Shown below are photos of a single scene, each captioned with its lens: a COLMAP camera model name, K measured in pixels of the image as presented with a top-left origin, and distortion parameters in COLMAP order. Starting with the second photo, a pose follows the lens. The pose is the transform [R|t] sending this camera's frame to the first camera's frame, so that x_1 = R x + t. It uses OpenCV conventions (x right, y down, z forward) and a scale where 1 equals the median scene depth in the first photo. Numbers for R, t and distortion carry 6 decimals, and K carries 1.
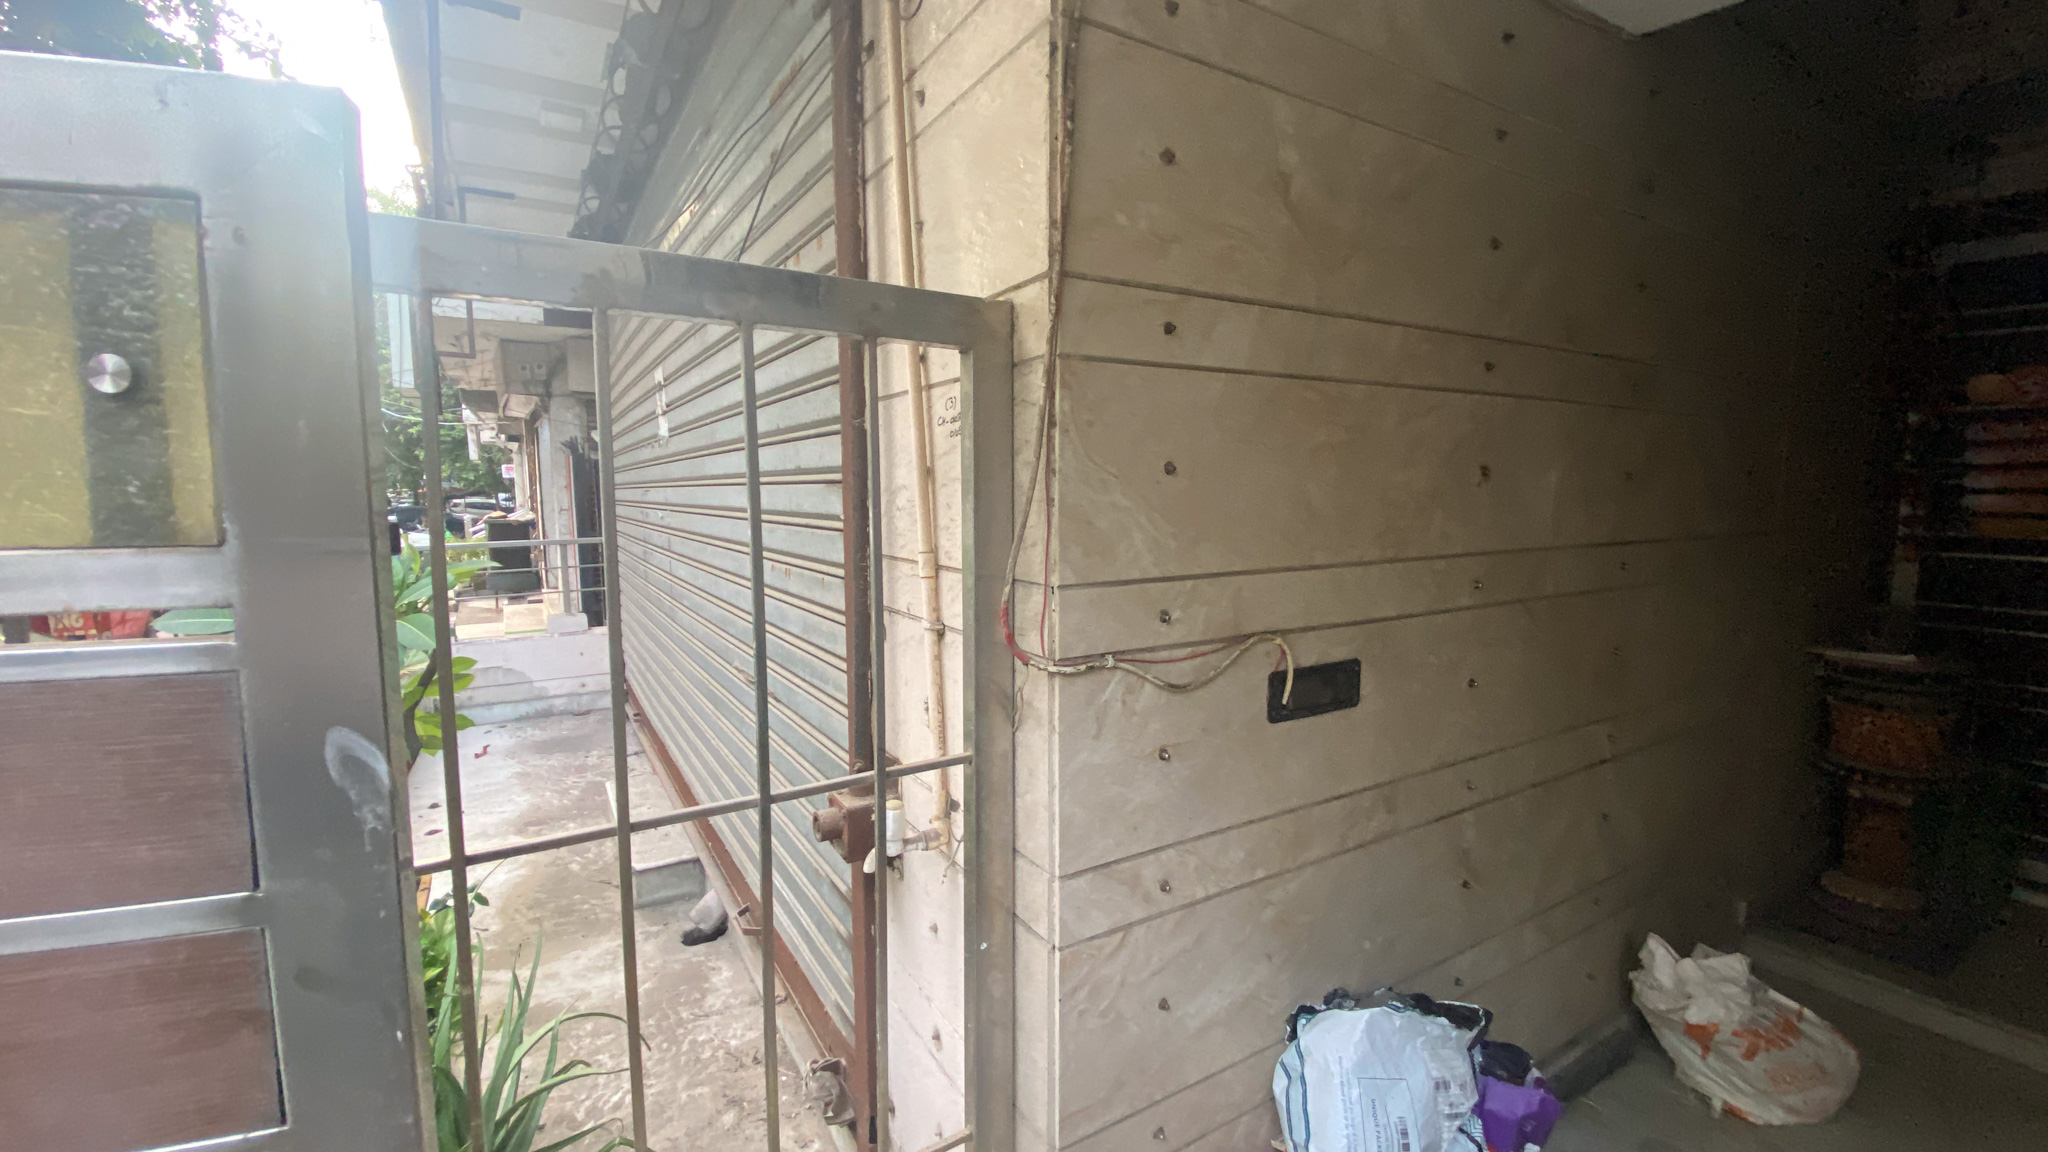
lens RADIAL K [[825.7, 0, 1021.7], [0, 825.7, 570.7], [0, 0, 1]] dist [0.022126, -0.024020]
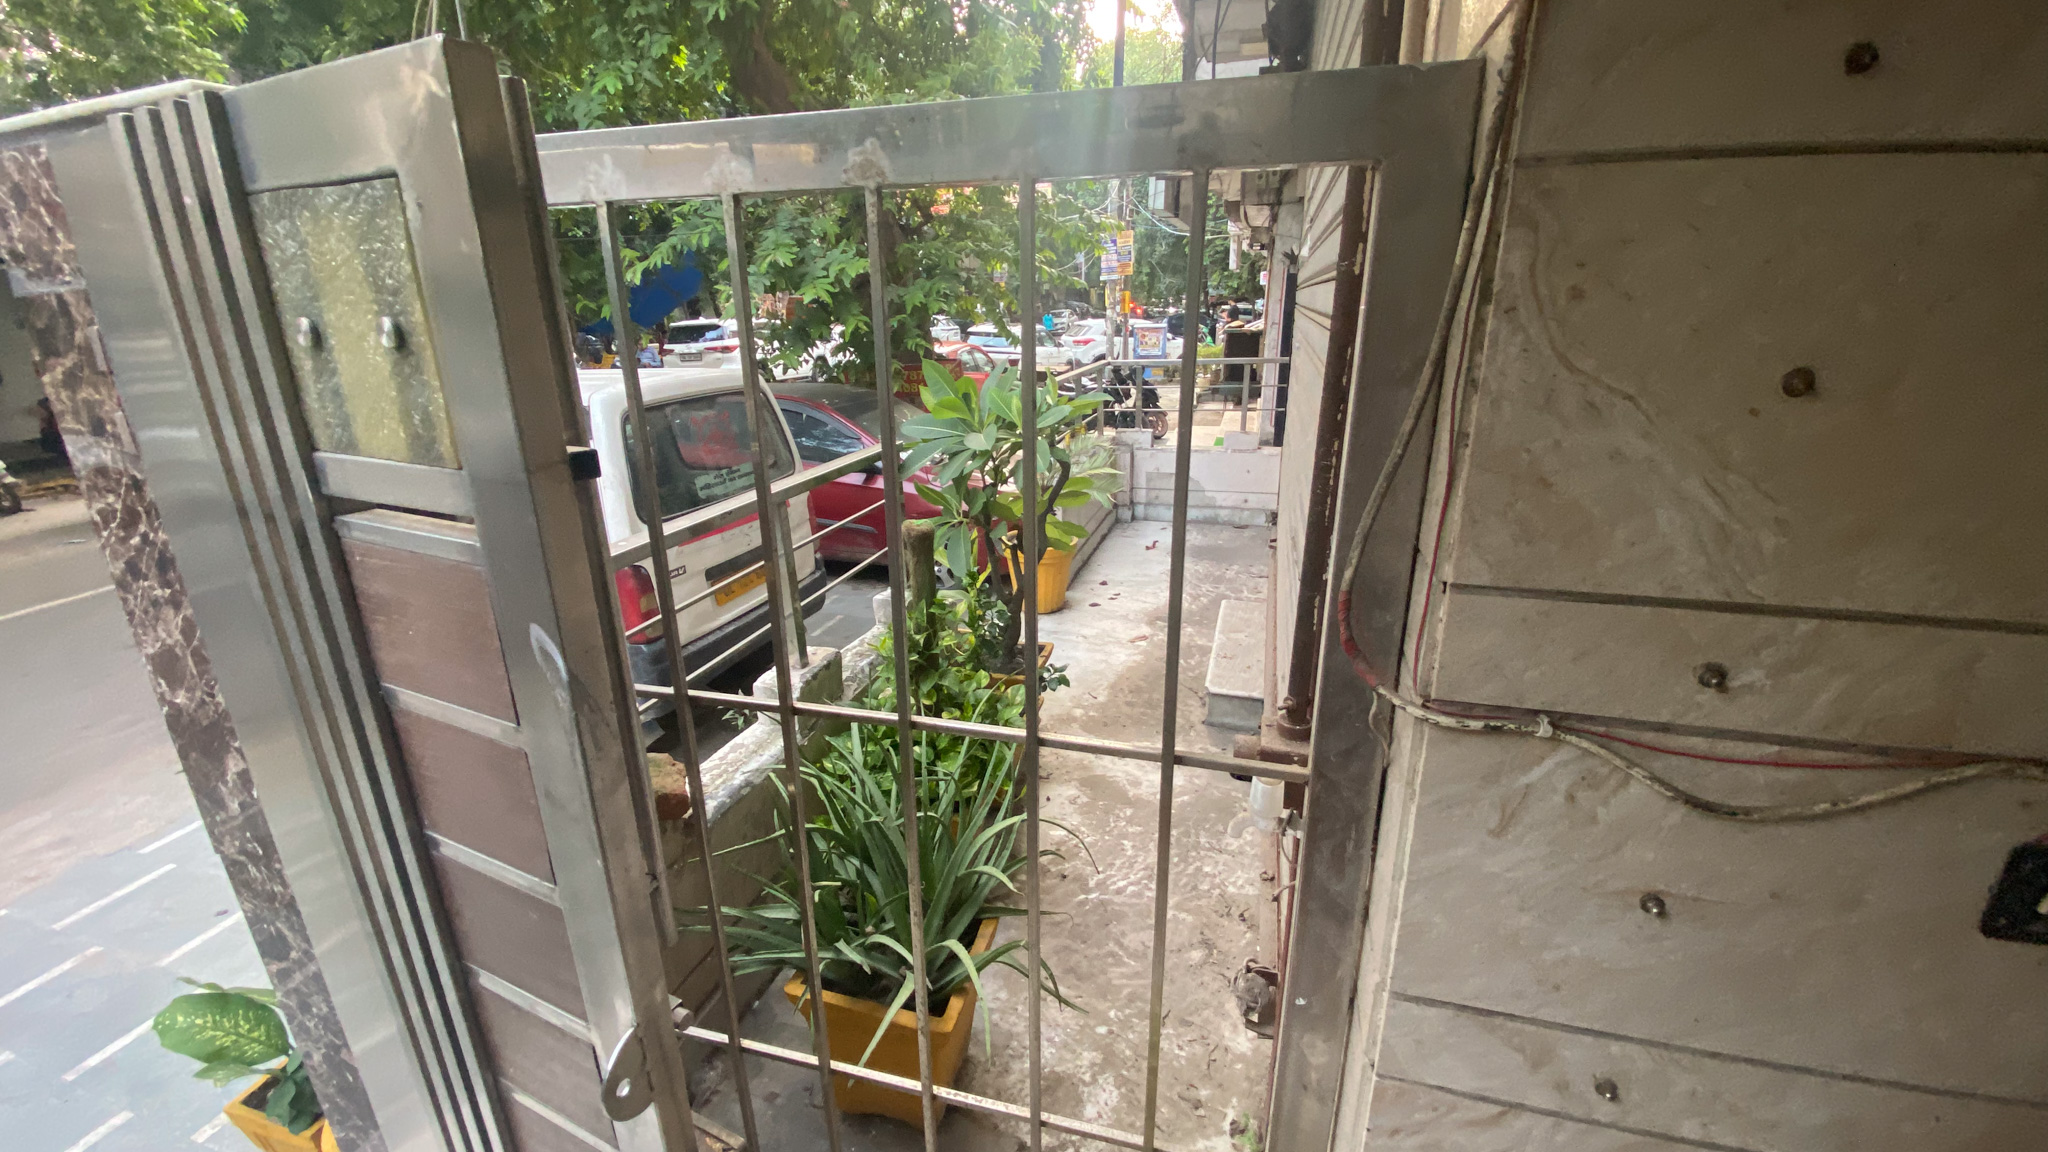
lens RADIAL K [[825.7, 0, 1021.7], [0, 825.7, 570.7], [0, 0, 1]] dist [0.022126, -0.024020]
pose [[0.664589, 0.226354, -0.712099, 0.235690], [-0.058173, 0.965793, 0.252704, -0.110882], [0.744941, -0.126519, 0.655024, 0.349208]]
